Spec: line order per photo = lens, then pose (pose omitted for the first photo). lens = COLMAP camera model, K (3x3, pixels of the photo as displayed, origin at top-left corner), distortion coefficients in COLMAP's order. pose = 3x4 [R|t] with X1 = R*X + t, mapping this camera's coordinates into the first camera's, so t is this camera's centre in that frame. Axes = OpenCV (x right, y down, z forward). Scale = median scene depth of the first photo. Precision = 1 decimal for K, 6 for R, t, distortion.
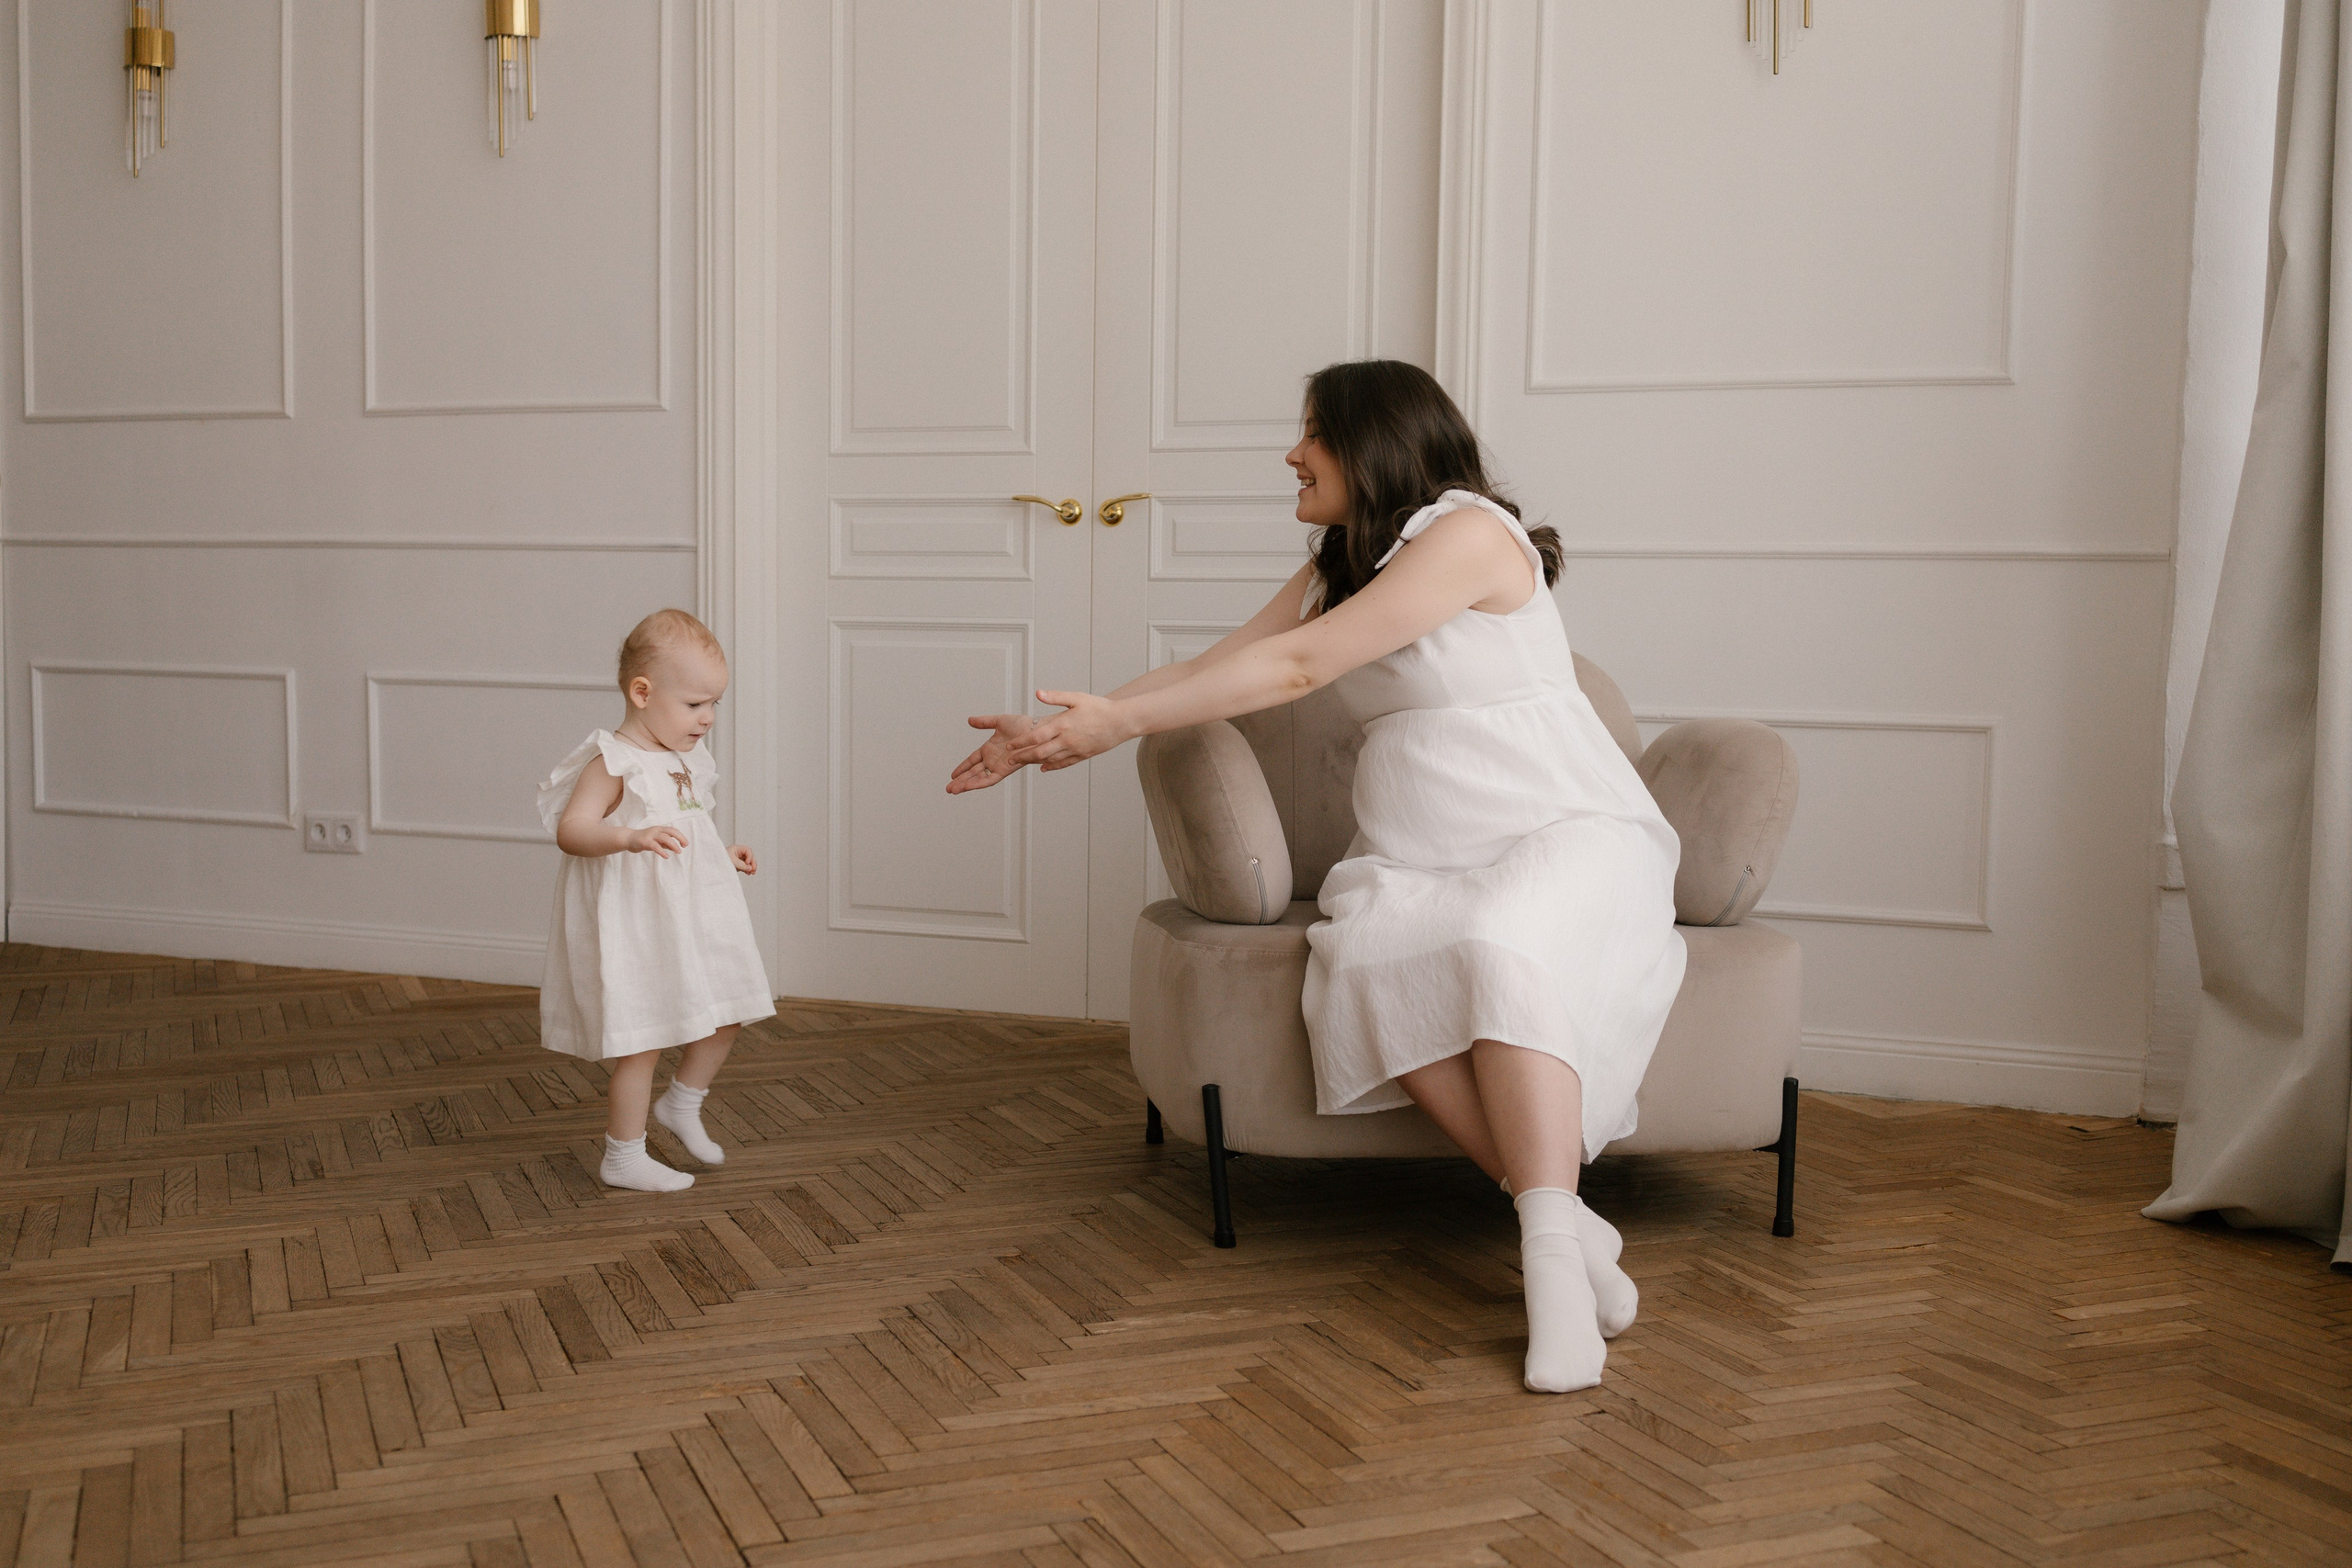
lens RADIAL K [[2303.5, 0, 1176.0], [0, 2303.5, 784.0], [0, 0, 1]] dist [0.008925, -0.002237]
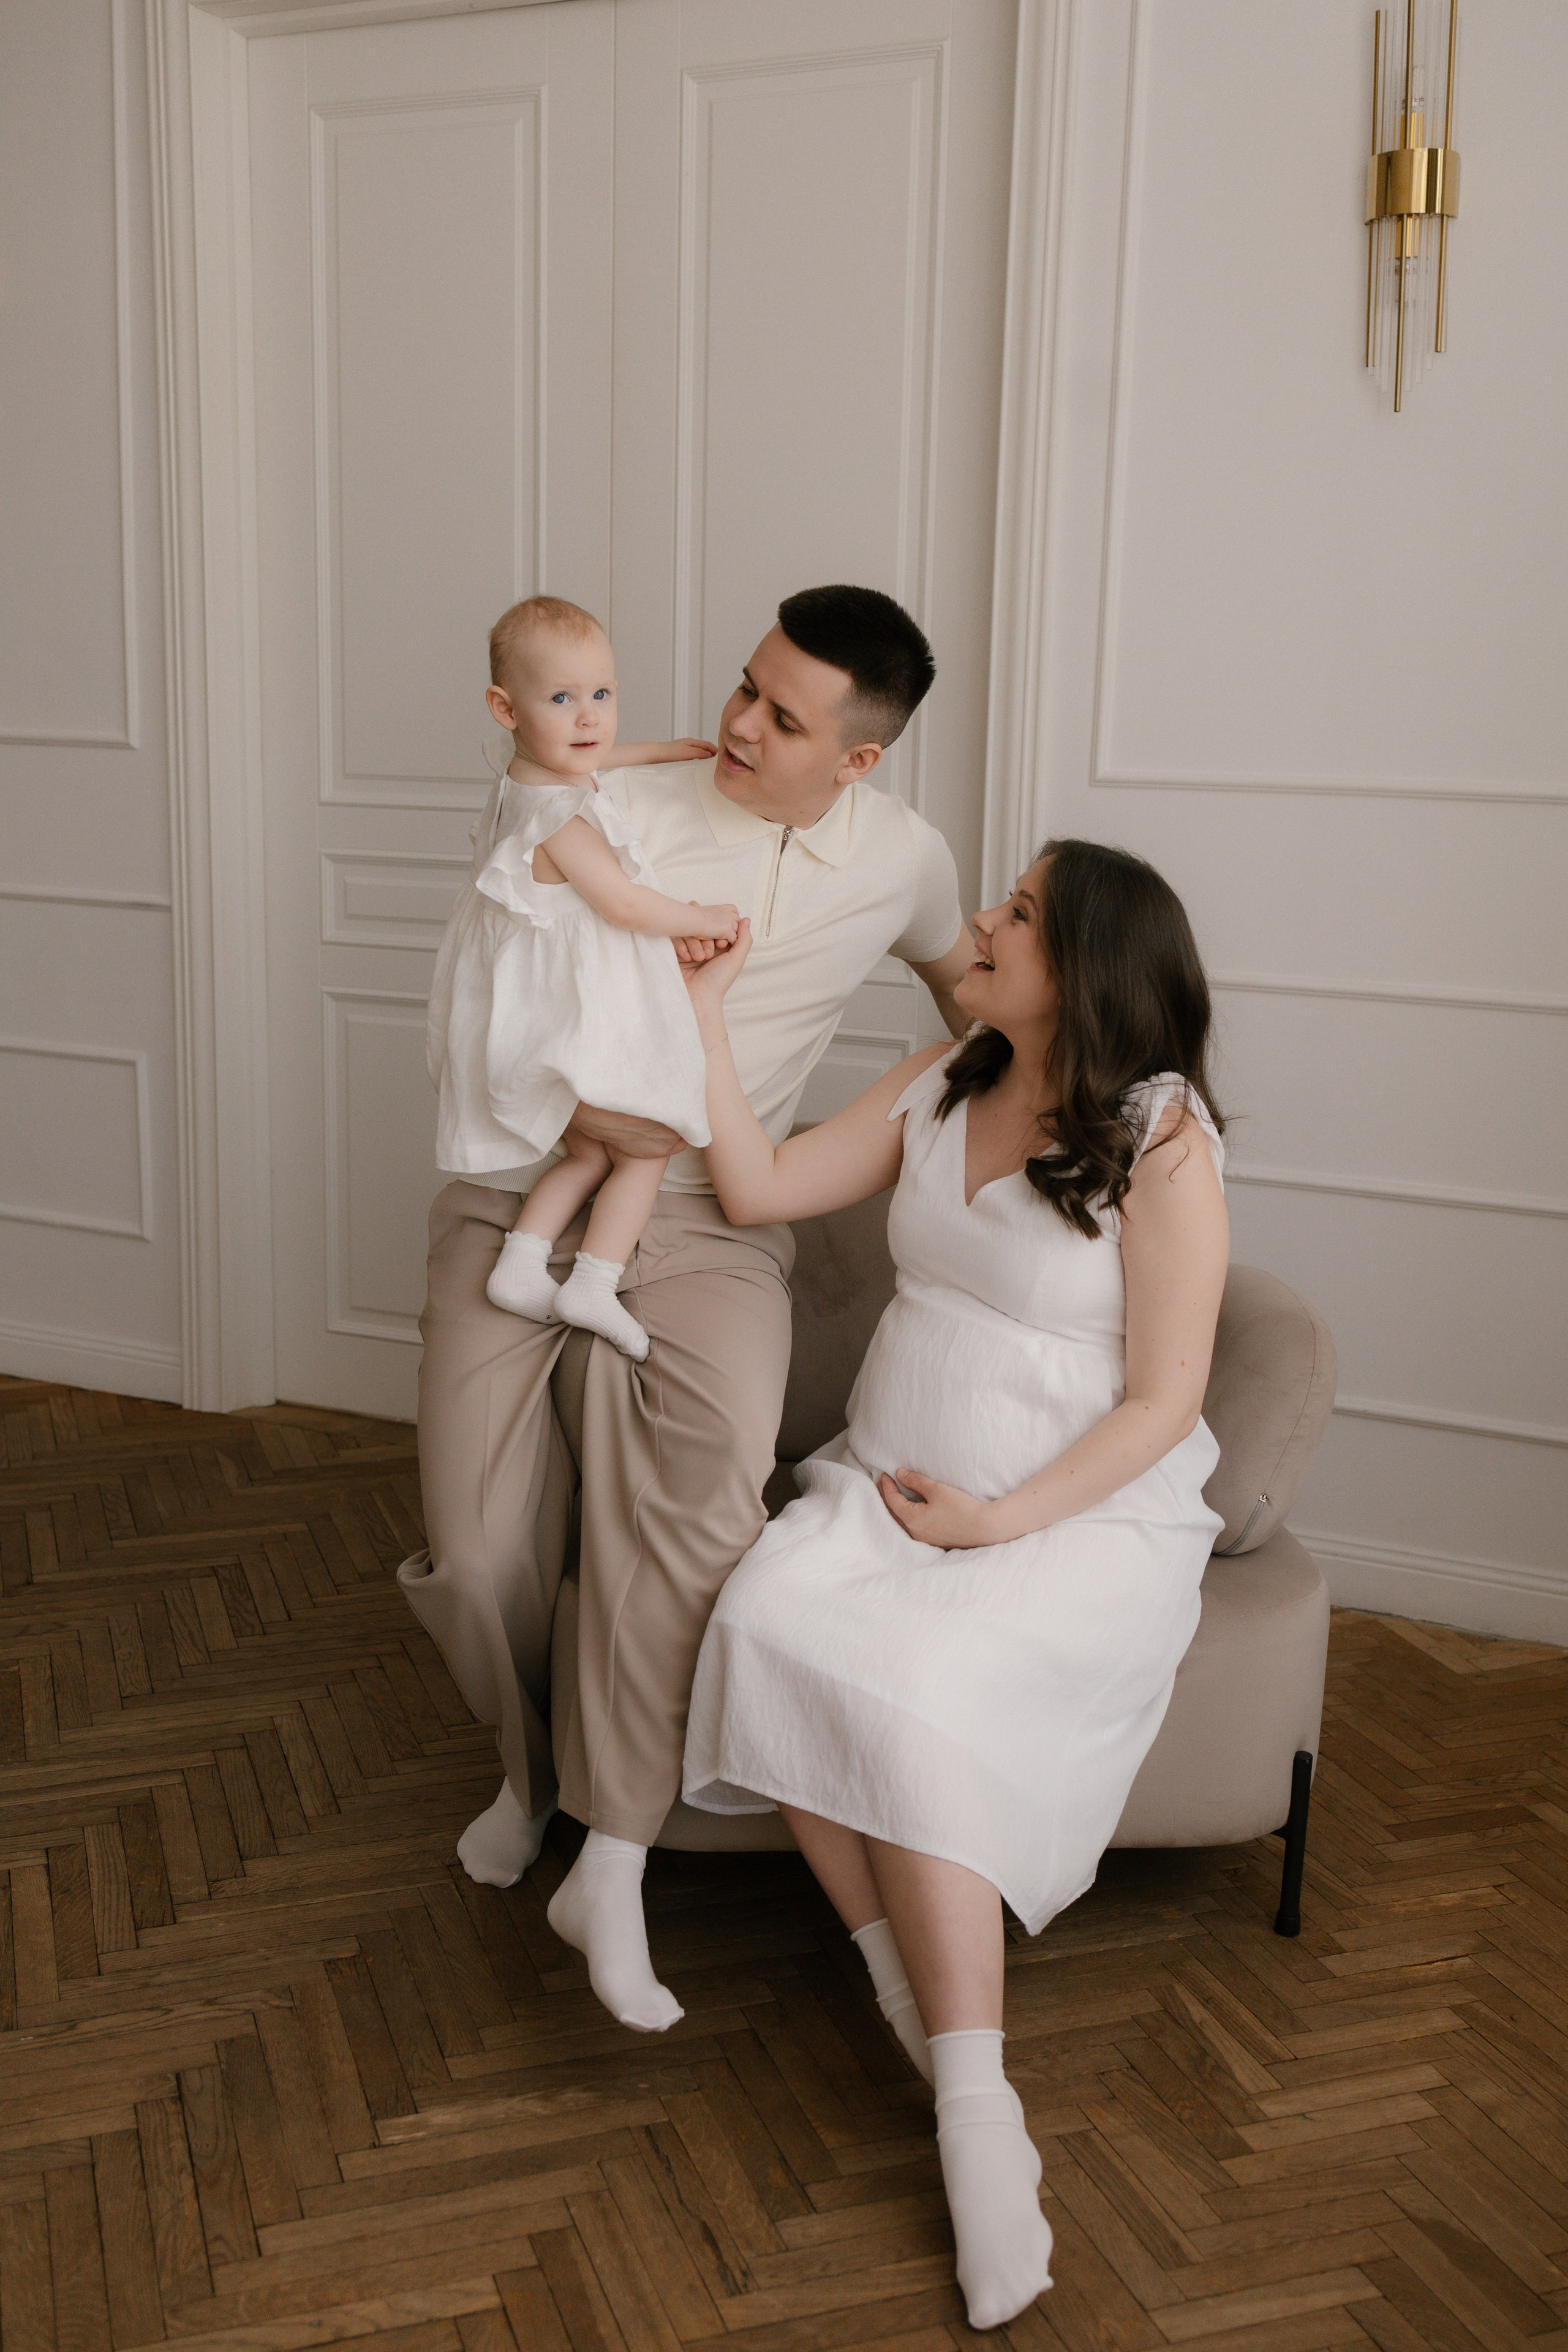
lens RADIAL K [[2307.4, 0, 784.0], [0, 2307.4, 1176.0], [0, 0, 1]] dist [-0.001918, 0.012276]
pose [[0.998216, 0.021616, -0.055651, 0.122084], [-0.014869, 0.992792, 0.118925, -0.171199], [0.057821, -0.117885, 0.991342, 0.194396]]
